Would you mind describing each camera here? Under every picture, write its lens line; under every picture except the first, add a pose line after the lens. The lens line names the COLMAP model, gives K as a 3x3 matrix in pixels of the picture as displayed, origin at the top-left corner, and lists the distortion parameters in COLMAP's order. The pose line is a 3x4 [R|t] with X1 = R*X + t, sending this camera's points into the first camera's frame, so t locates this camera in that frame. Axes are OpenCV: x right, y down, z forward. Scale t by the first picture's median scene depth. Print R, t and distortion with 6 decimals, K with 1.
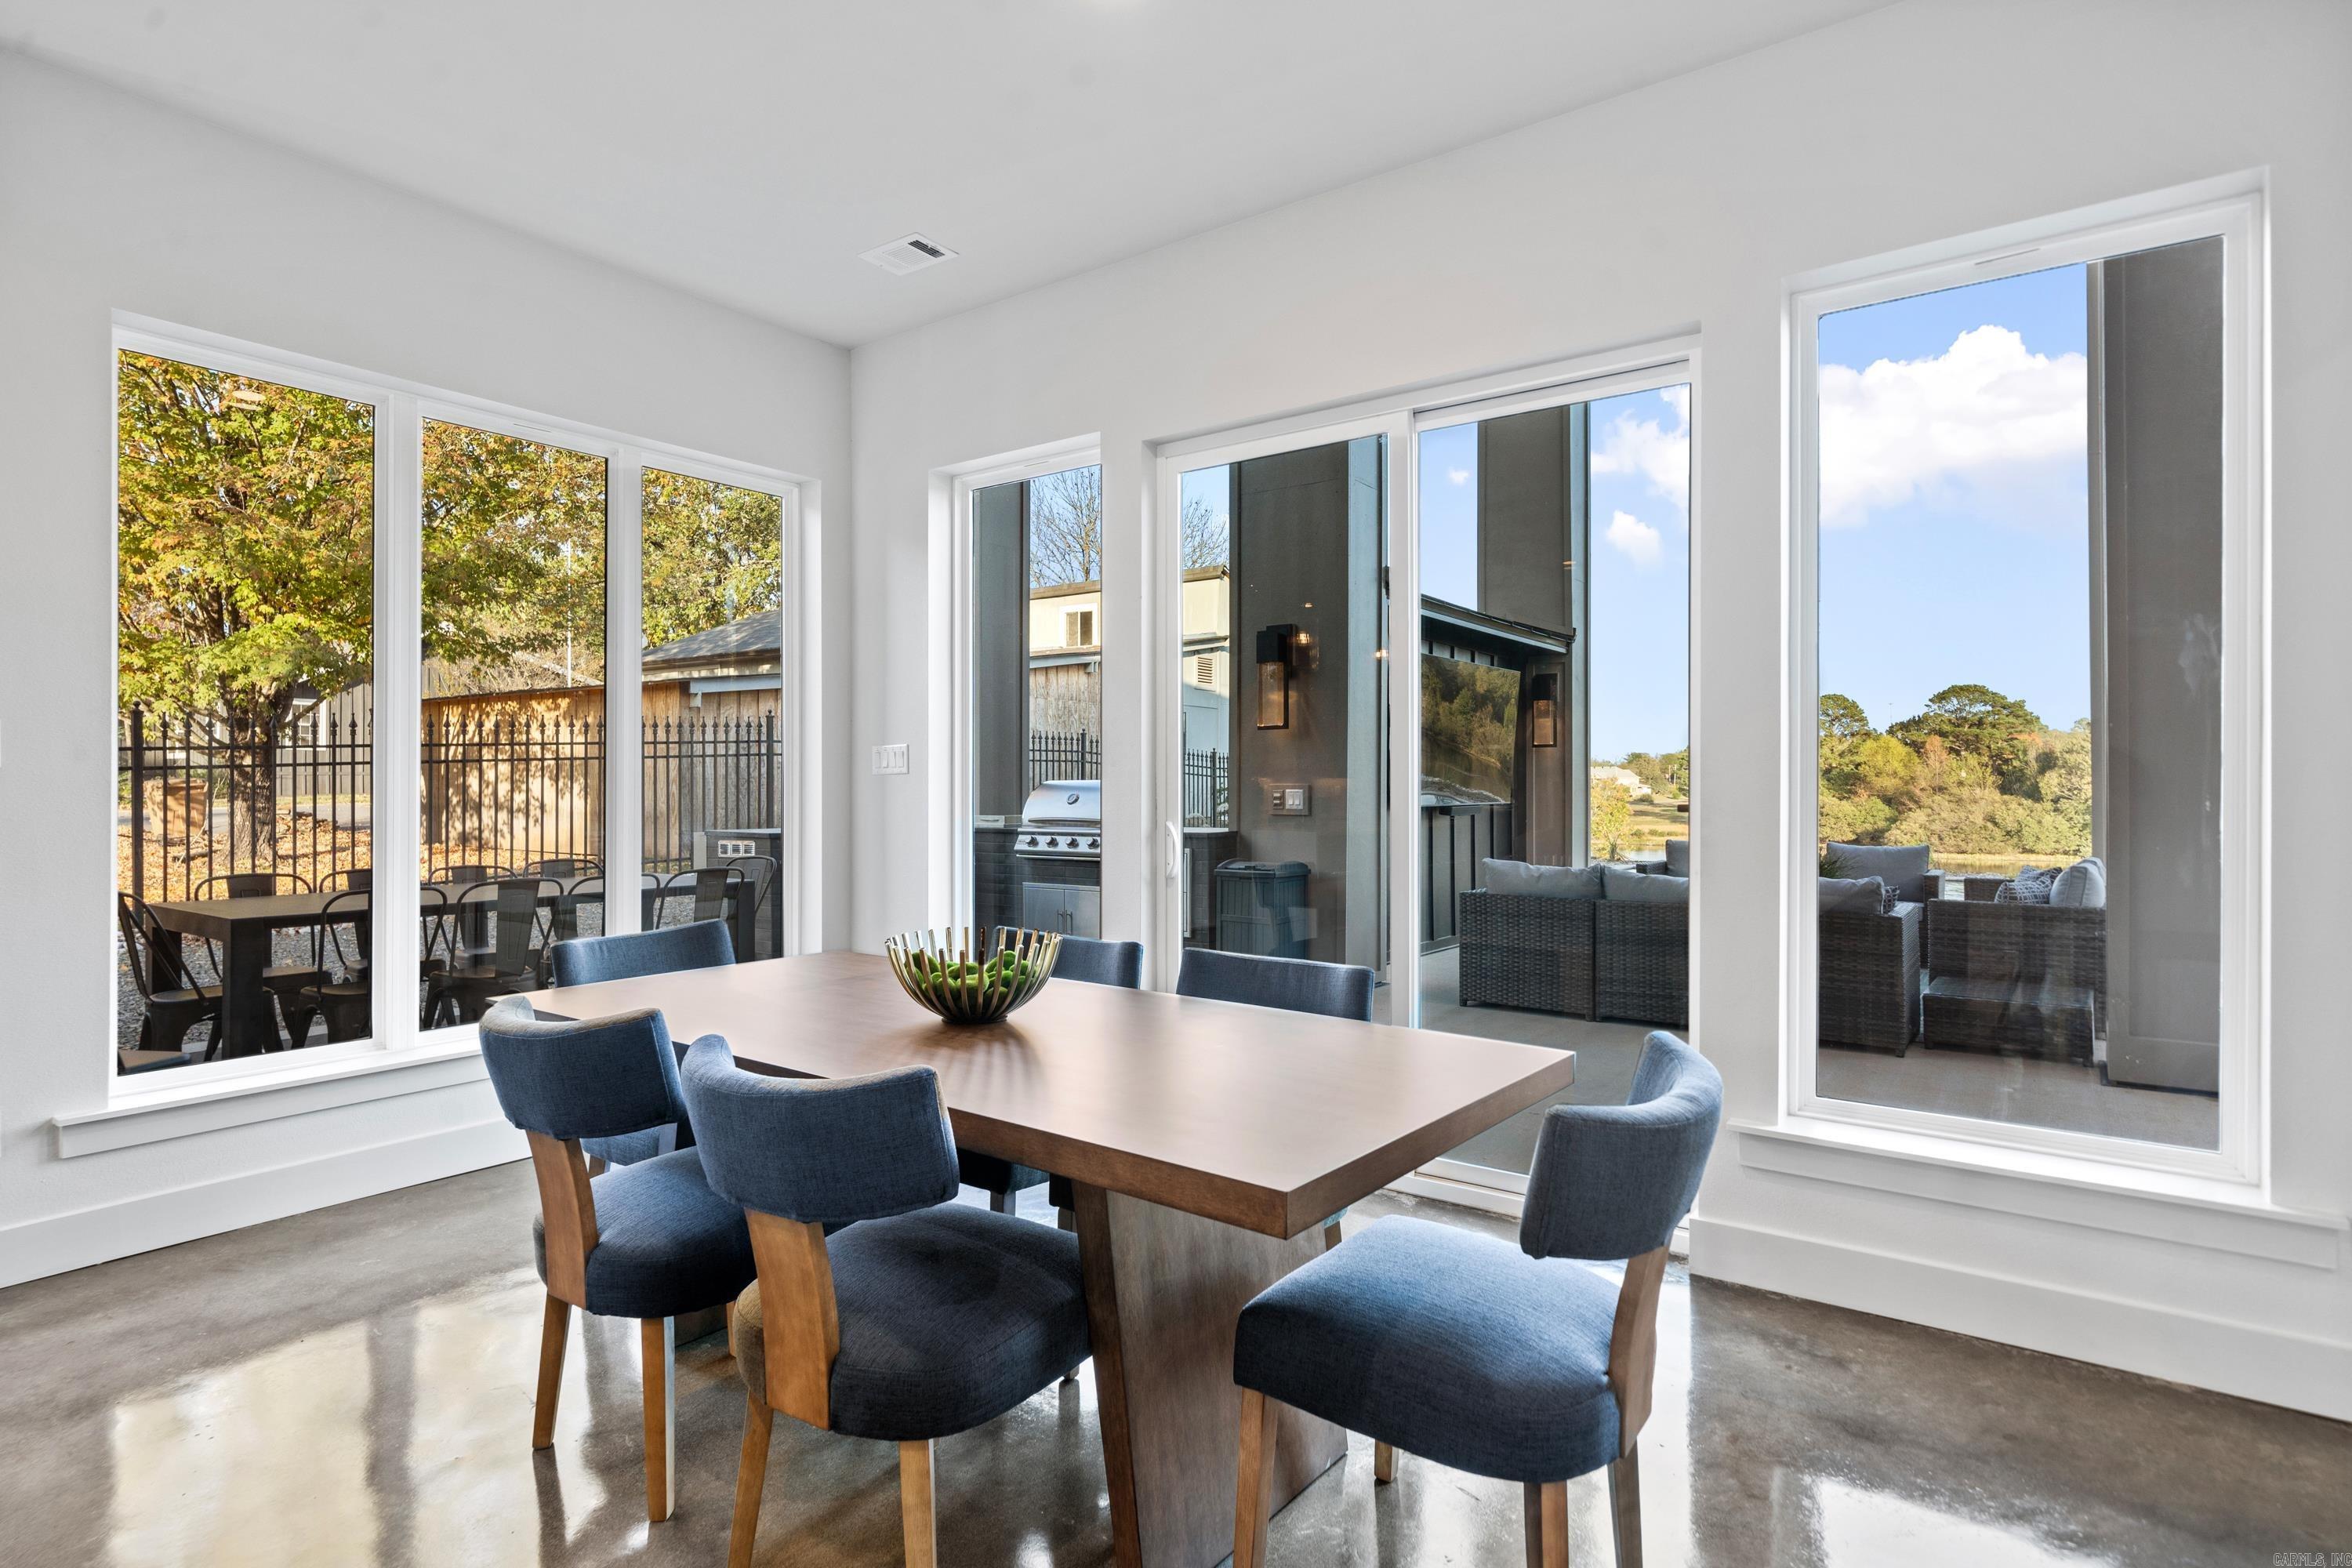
lens RADIAL K [[1204.8, 0, 1156.7], [0, 1204.8, 788.6], [0, 0, 1]] dist [0.003937, 0.000301]
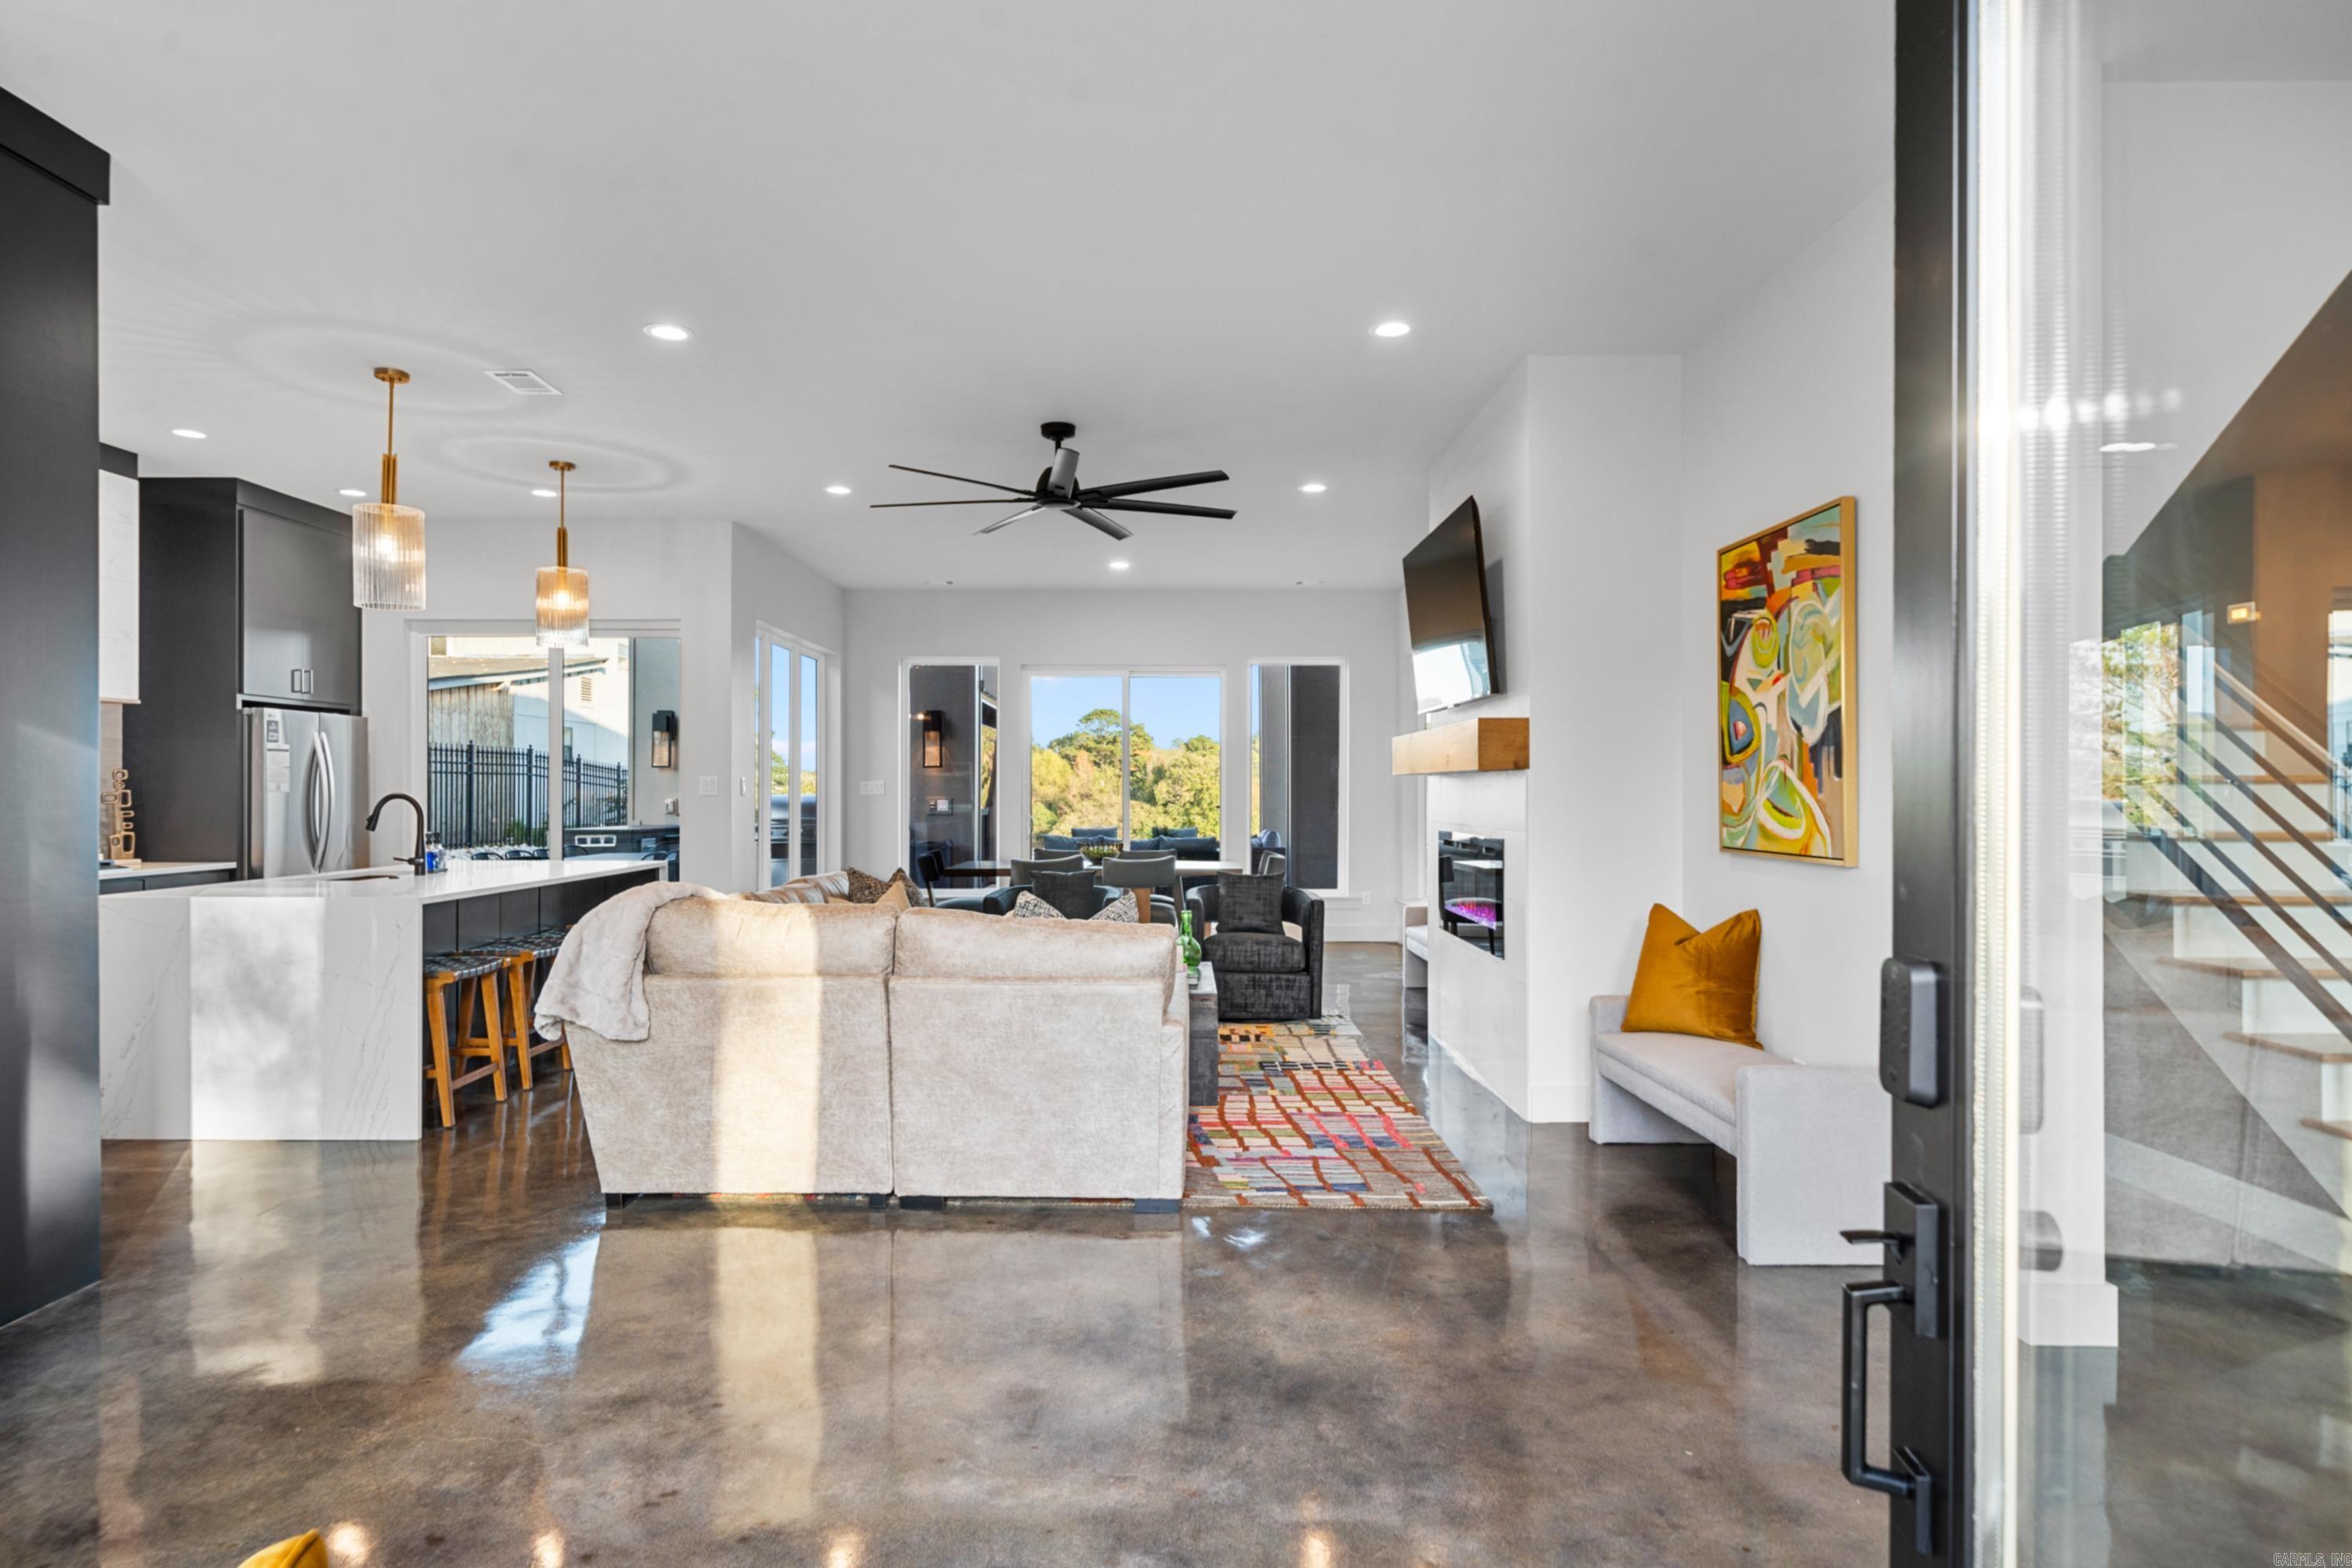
lens RADIAL K [[1250.7, 0, 1160.7], [0, 1250.7, 790.6], [0, 0, 1]] dist [0.003692, 0.000457]
pose [[0.799928, 0.001265, 0.600095, -0.261137], [0.000936, 0.999994, -0.003356, -0.002984], [-0.600095, 0.003246, 0.799922, -0.248289]]
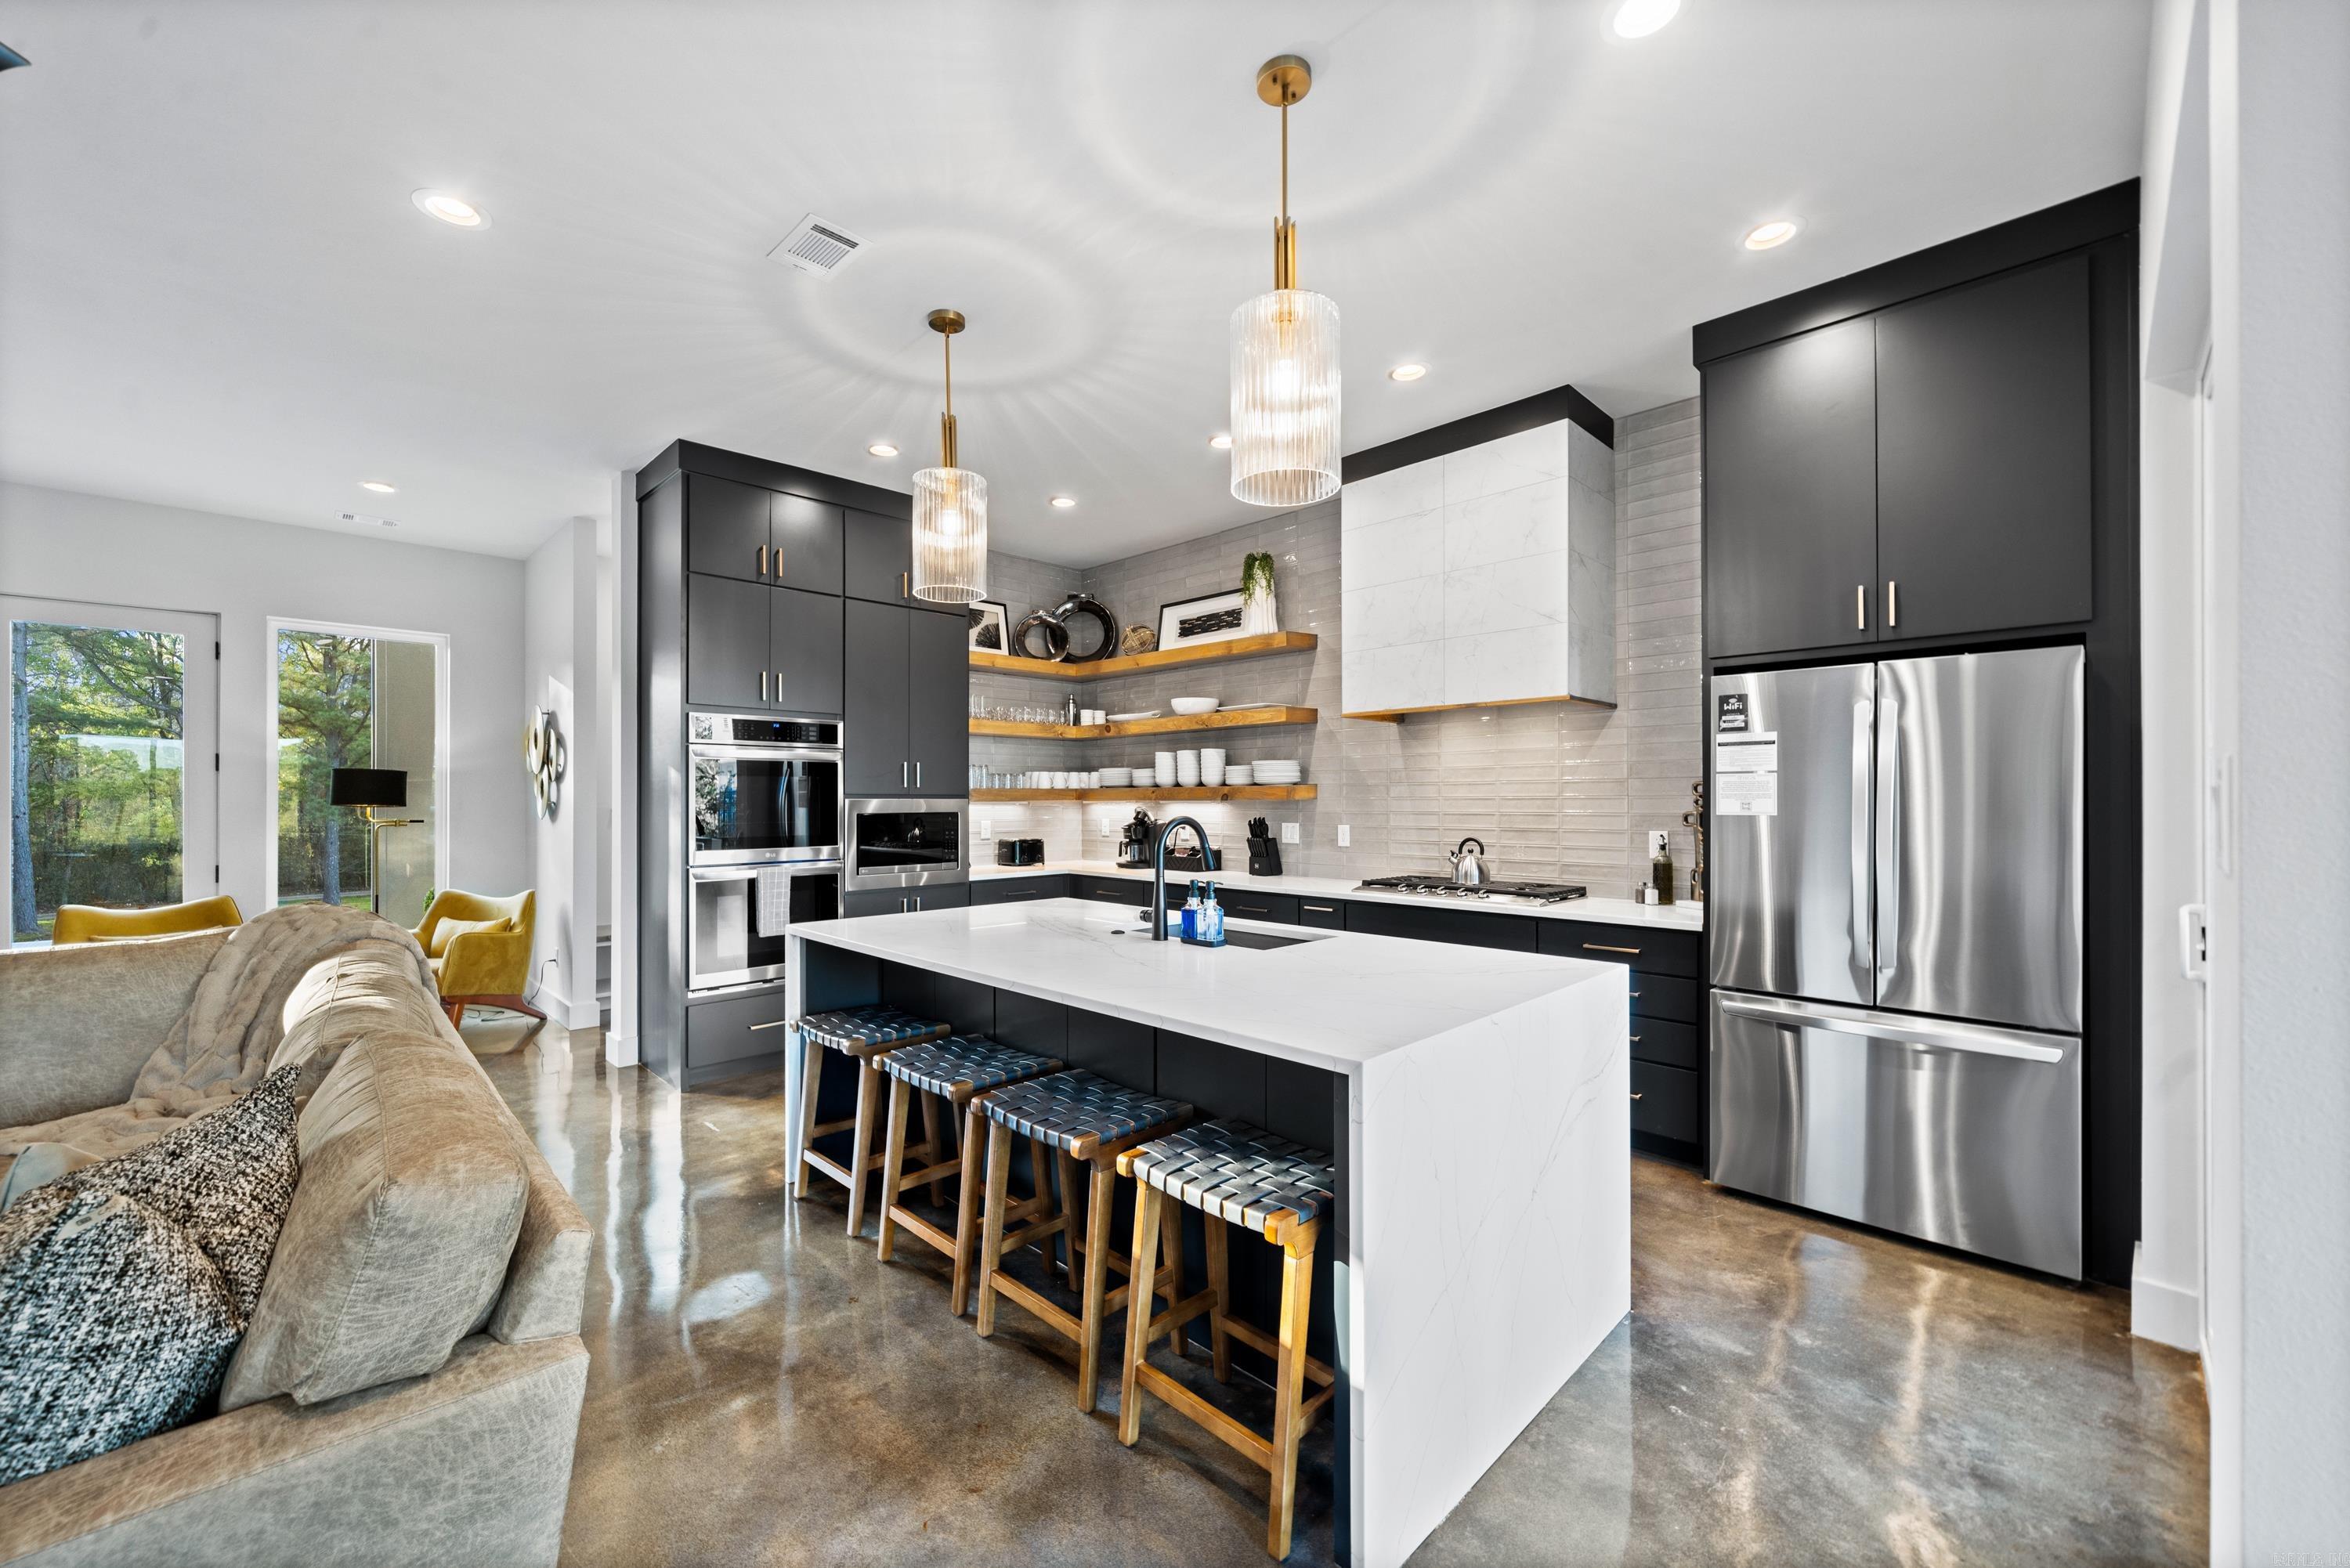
lens RADIAL K [[895.7, 0, 1163.1], [0, 895.7, 797.1], [0, 0, 1]] dist [-0.004124, 0.000308]
pose [[-0.153910, -0.000809, -0.988084, -0.099198], [-0.003665, 0.999993, -0.000248, -0.006491], [0.988078, 0.003584, -0.153912, 0.088868]]
